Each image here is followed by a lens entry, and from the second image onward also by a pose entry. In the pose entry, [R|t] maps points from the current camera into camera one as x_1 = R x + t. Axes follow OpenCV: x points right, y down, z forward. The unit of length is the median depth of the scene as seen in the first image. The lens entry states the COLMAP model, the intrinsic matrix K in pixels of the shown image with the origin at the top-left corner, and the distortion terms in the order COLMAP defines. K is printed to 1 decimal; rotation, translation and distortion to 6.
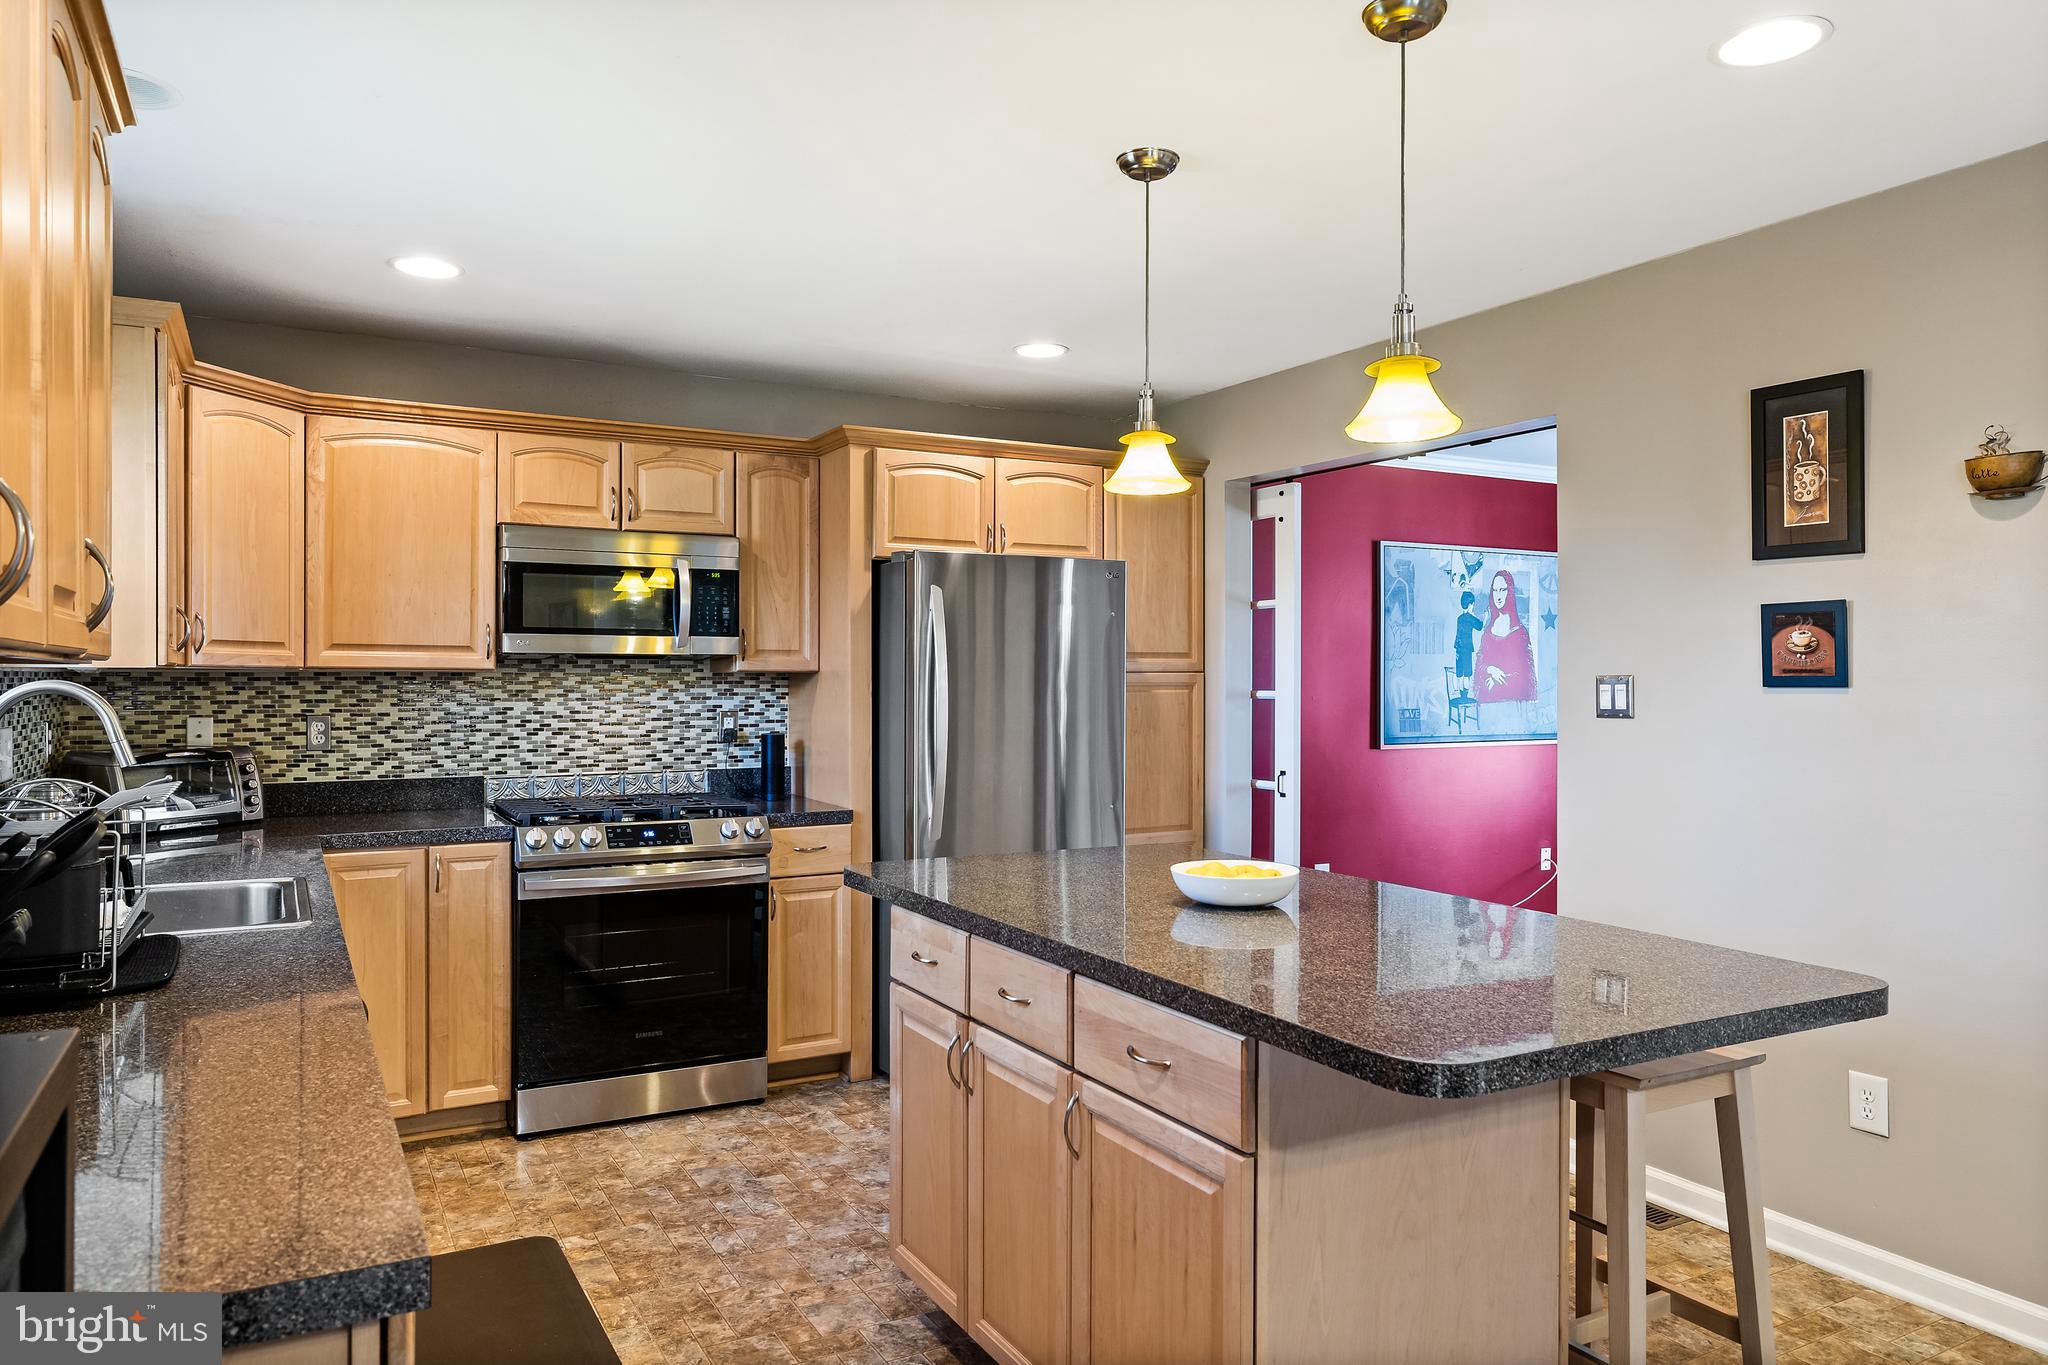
lens RADIAL K [[1333.2, 0, 1024.0], [0, 1333.2, 682.5], [0, 0, 1]] dist [-0.000046, 0.000656]
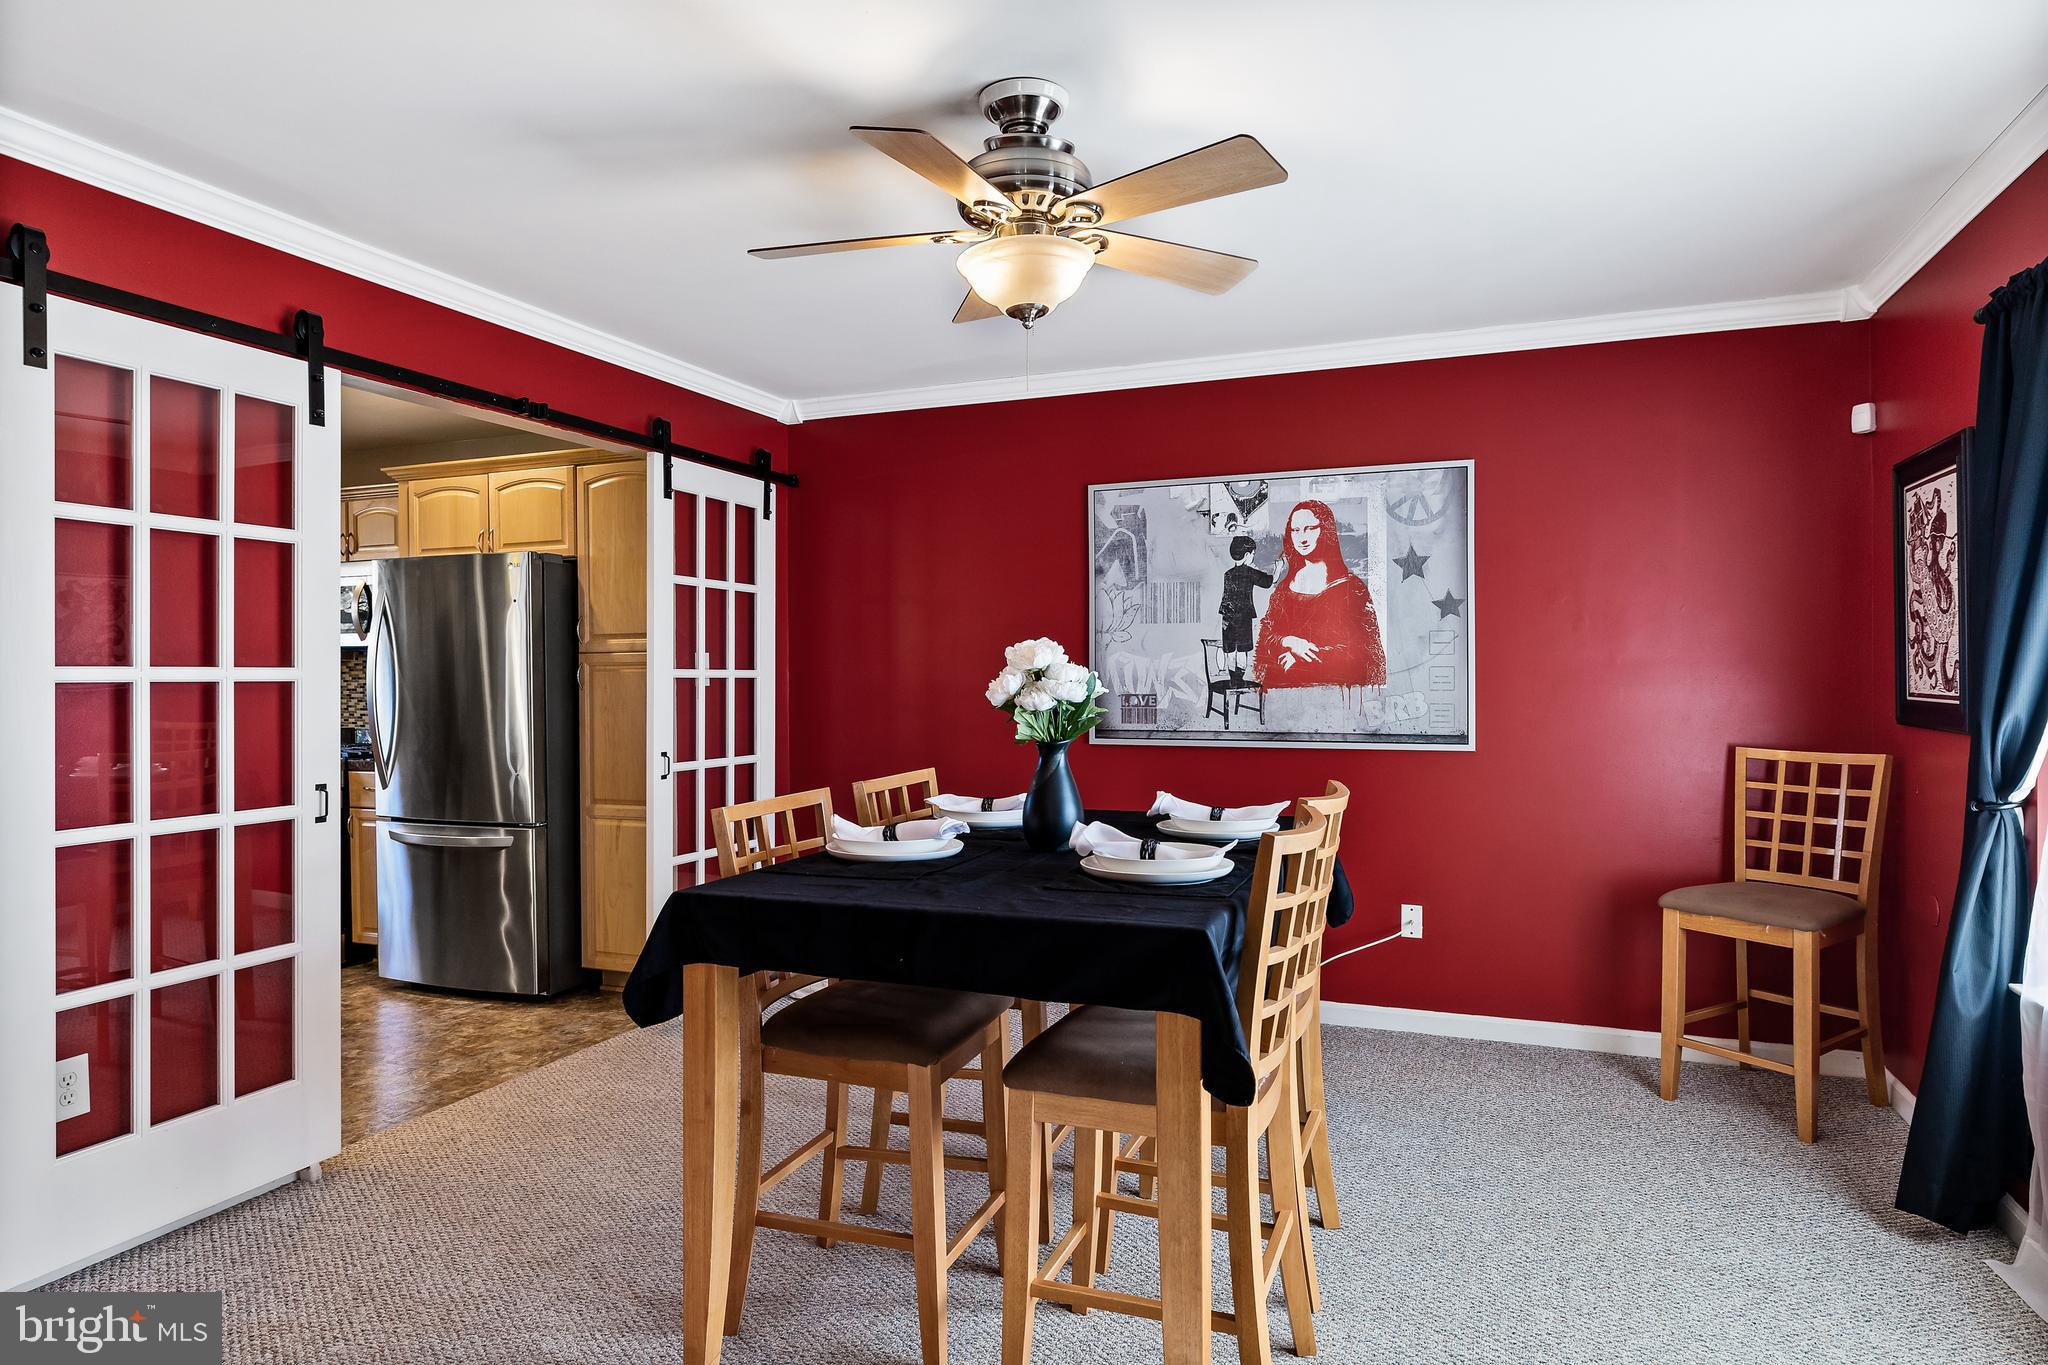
lens RADIAL K [[1238.7, 0, 1024.0], [0, 1238.7, 682.5], [0, 0, 1]] dist [-0.000621, 0.000788]
pose [[0.633755, -0.003281, -0.773527, 1.199069], [0.003348, 0.999993, -0.001498, 0.020228], [0.773527, -0.001640, 0.633762, 0.721640]]
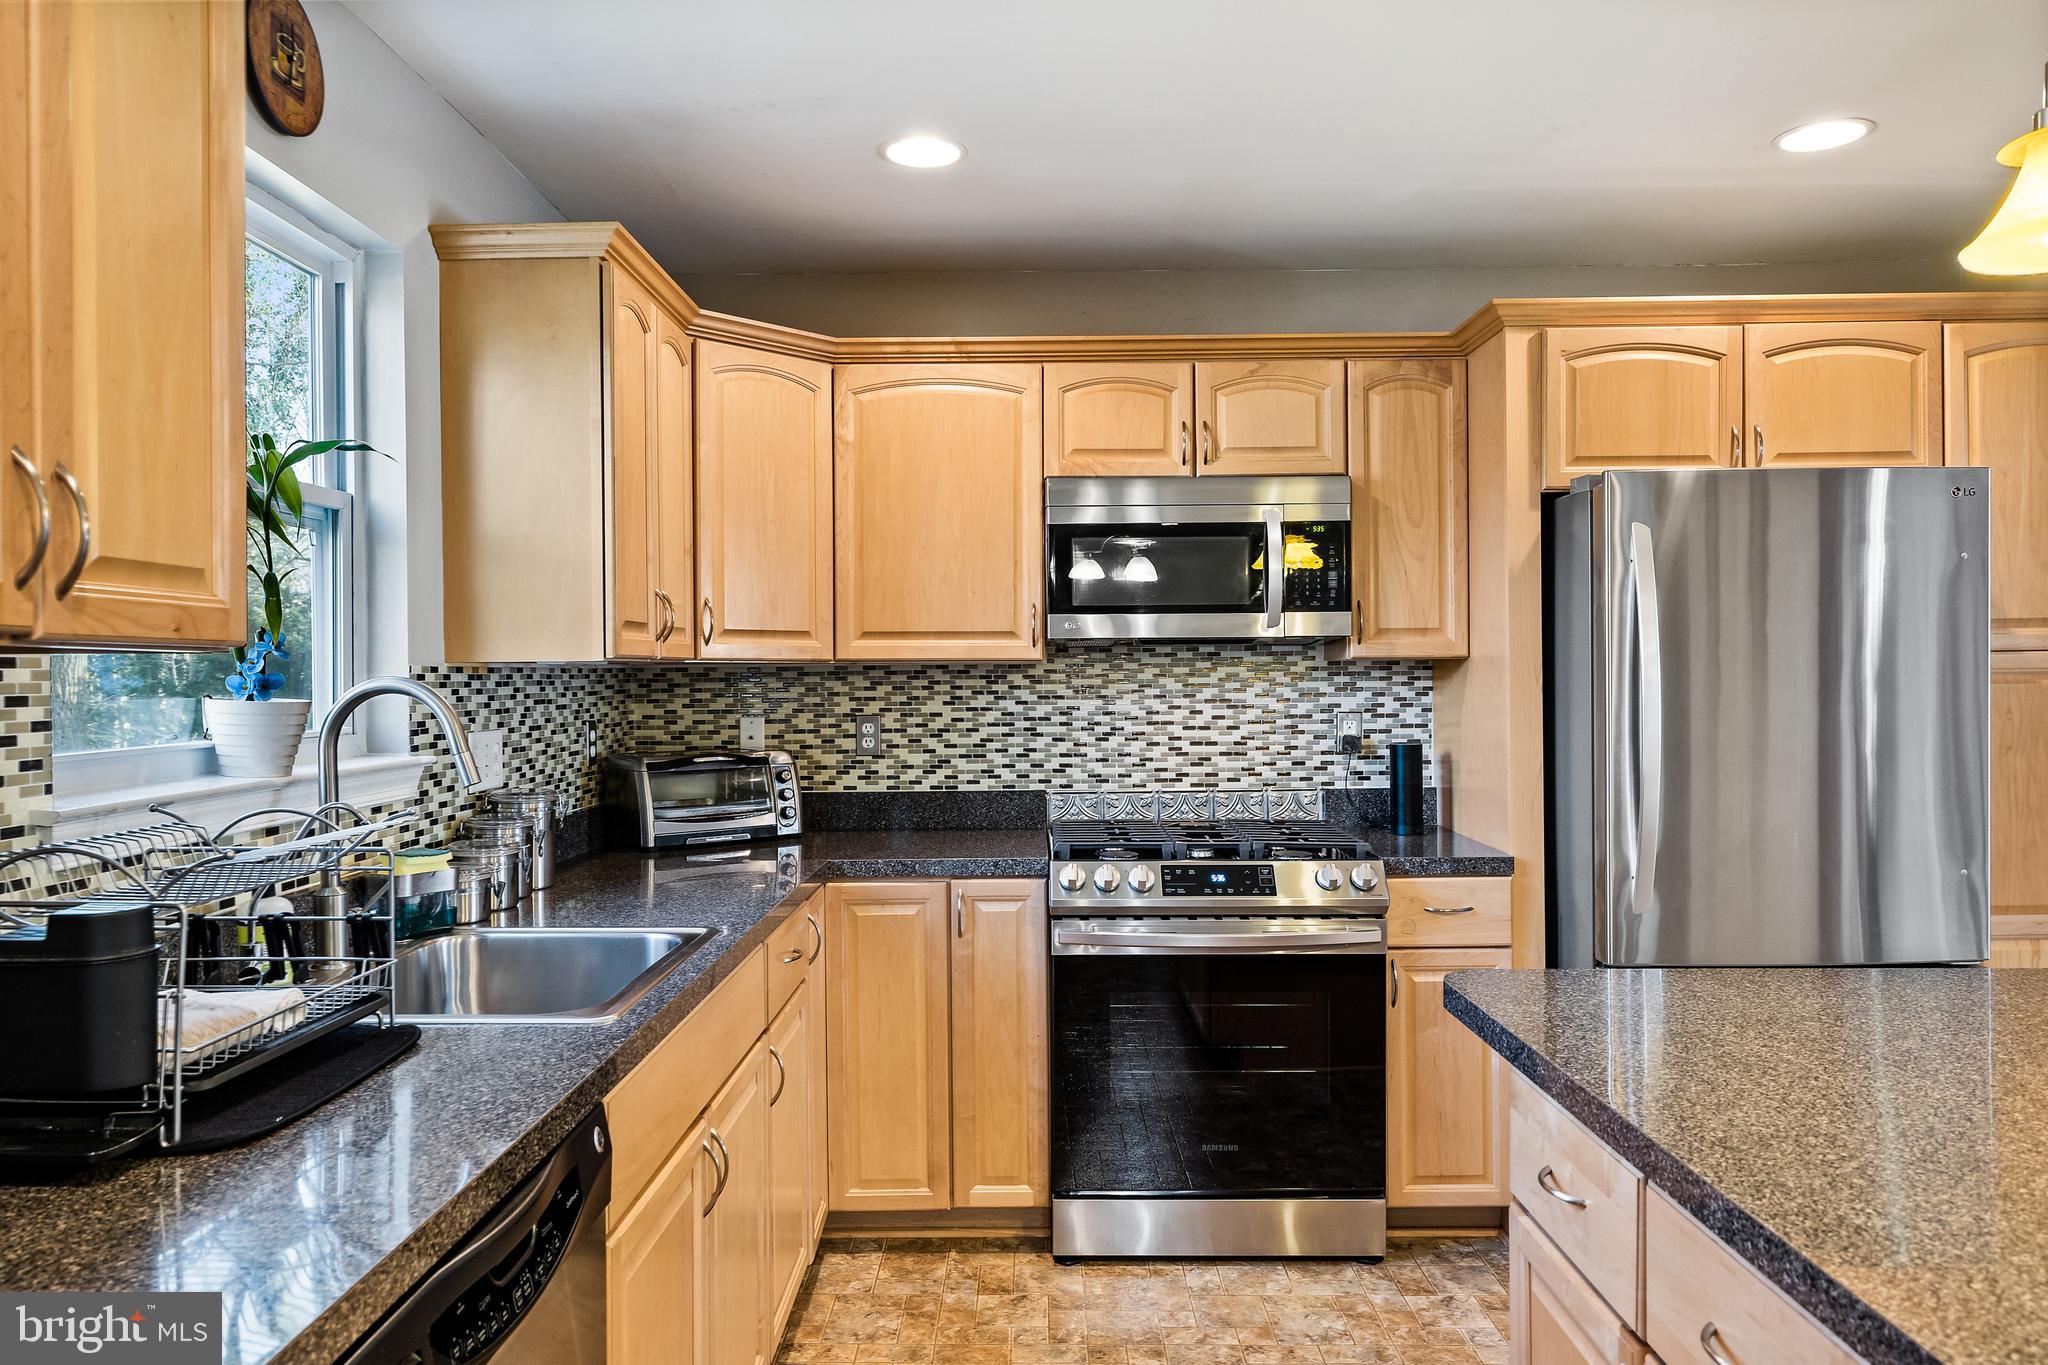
lens RADIAL K [[1393.0, 0, 1024.0], [0, 1393.0, 682.5], [0, 0, 1]] dist [0.002971, -0.000264]
pose [[0.868638, -0.005181, -0.495420, 0.009408], [0.007695, 0.999966, 0.003036, 0.001163], [0.495388, -0.006450, 0.868648, 0.249641]]
